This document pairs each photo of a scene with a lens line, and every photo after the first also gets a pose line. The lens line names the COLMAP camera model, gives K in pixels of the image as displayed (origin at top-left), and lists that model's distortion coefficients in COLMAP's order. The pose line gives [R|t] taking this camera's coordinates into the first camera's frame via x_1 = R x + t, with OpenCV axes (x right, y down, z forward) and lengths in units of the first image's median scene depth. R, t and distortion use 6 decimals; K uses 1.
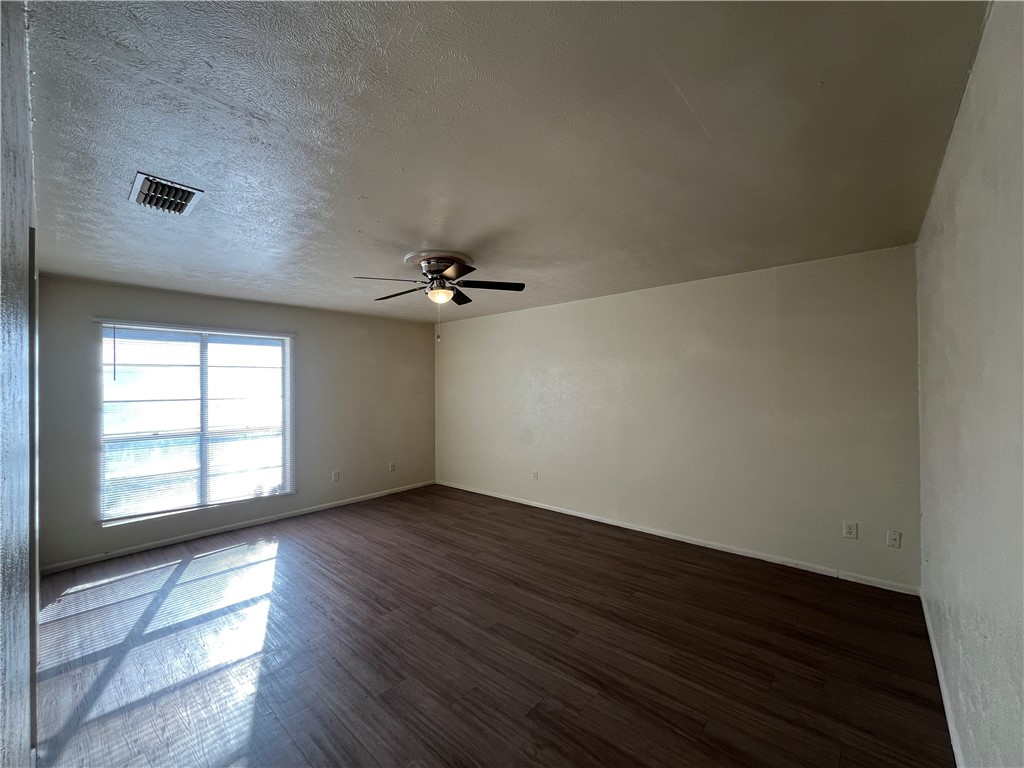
lens RADIAL K [[414.0, 0, 510.2], [0, 414.0, 382.2], [0, 0, 1]] dist [-0.004183, -0.000569]
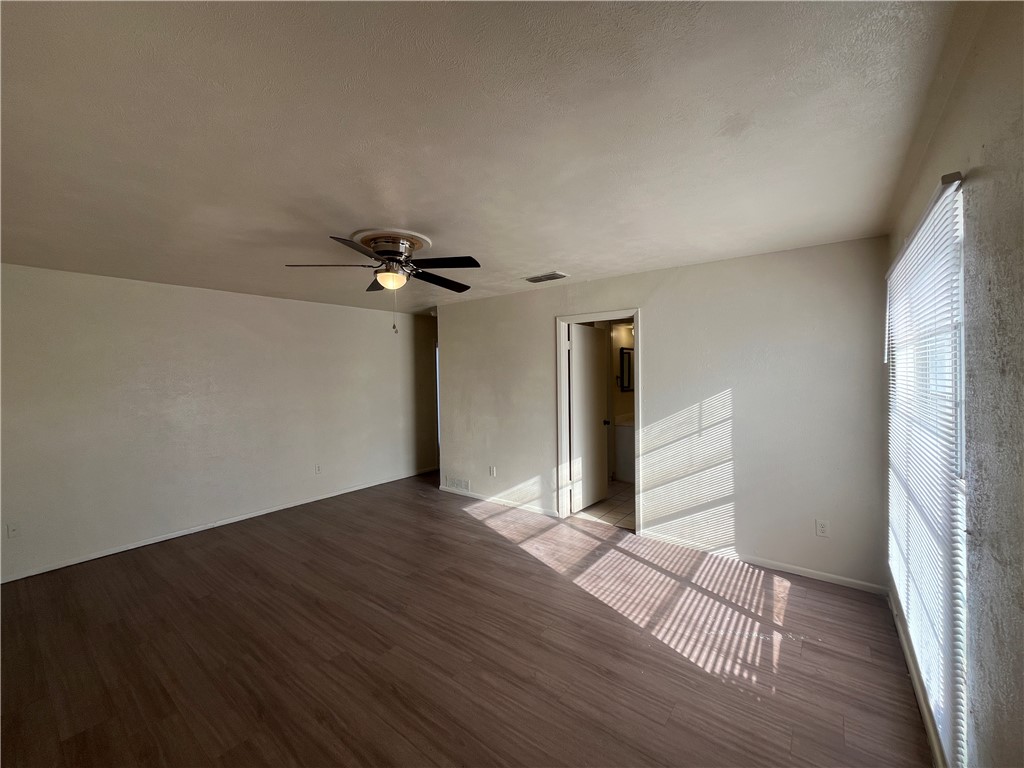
lens RADIAL K [[414.0, 0, 510.2], [0, 414.0, 382.2], [0, 0, 1]] dist [-0.004183, -0.000569]
pose [[-0.997222, 0.024584, -0.070312, -0.311174], [0.024100, 0.999680, 0.007727, 0.005755], [0.070479, 0.006011, -0.997495, 1.686876]]
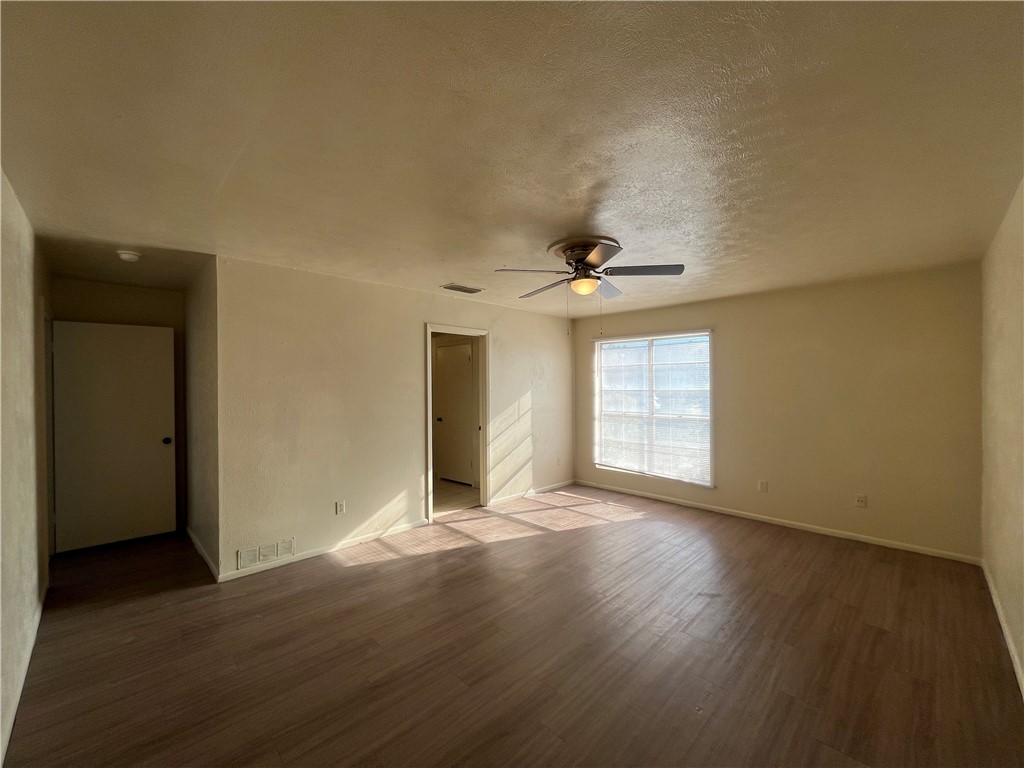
lens RADIAL K [[414.0, 0, 510.2], [0, 414.0, 382.2], [0, 0, 1]] dist [-0.004183, -0.000569]
pose [[-0.068249, 0.010248, -0.997616, 0.680628], [0.018307, 0.999792, 0.009018, -0.006093], [0.997500, -0.017648, -0.068423, 0.800069]]
